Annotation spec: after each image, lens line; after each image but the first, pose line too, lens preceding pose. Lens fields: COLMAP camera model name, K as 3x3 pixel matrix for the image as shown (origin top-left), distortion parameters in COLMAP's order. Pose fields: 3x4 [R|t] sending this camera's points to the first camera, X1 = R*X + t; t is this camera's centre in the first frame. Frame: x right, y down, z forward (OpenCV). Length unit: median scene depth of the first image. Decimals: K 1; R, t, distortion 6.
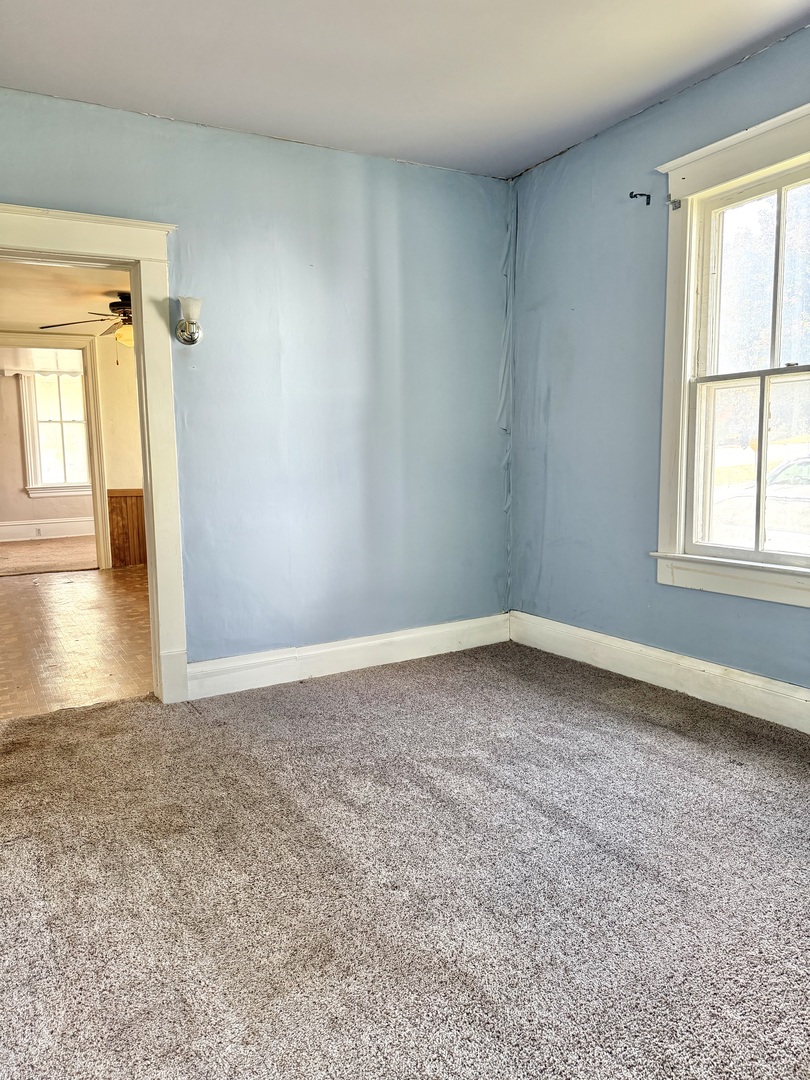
lens RADIAL K [[766.5, 0, 395.9], [0, 766.5, 542.7], [0, 0, 1]] dist [0.087969, -0.050130]
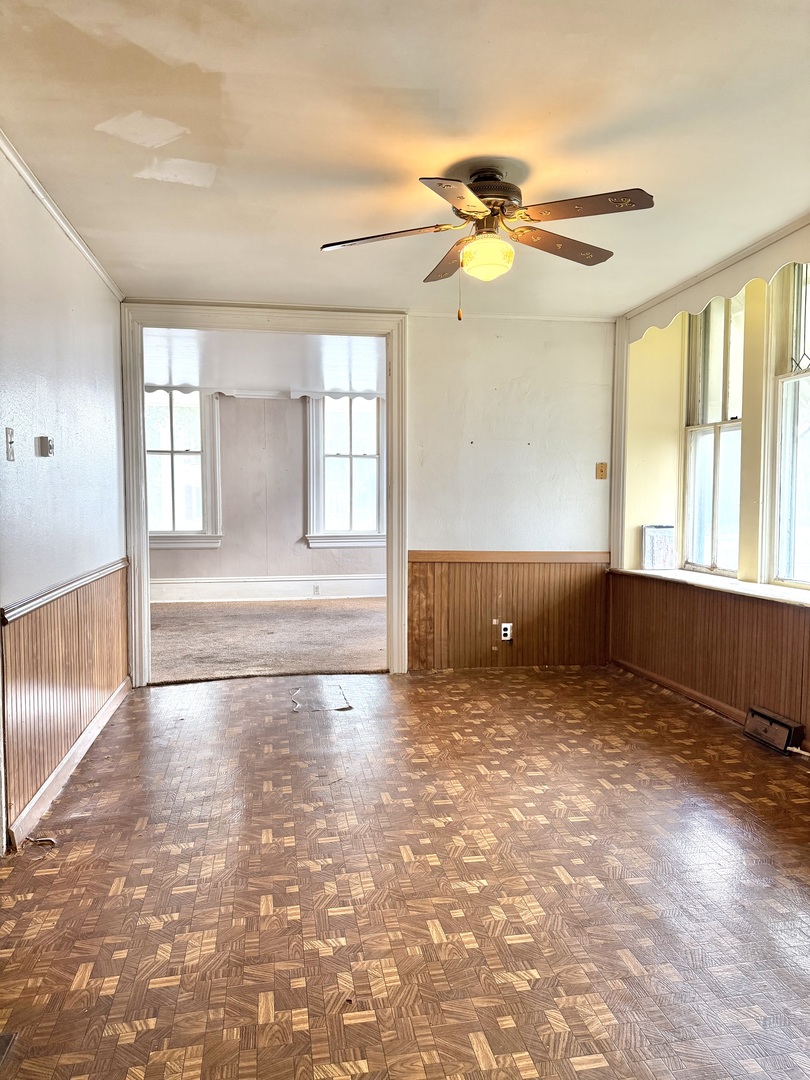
lens RADIAL K [[766.5, 0, 407.7], [0, 766.5, 540.2], [0, 0, 1]] dist [0.087969, -0.050130]
pose [[0.946922, 0.036017, -0.319440, -0.165791], [-0.055698, 0.997057, -0.052686, -0.042457], [0.316602, 0.067681, 0.946141, 0.388628]]
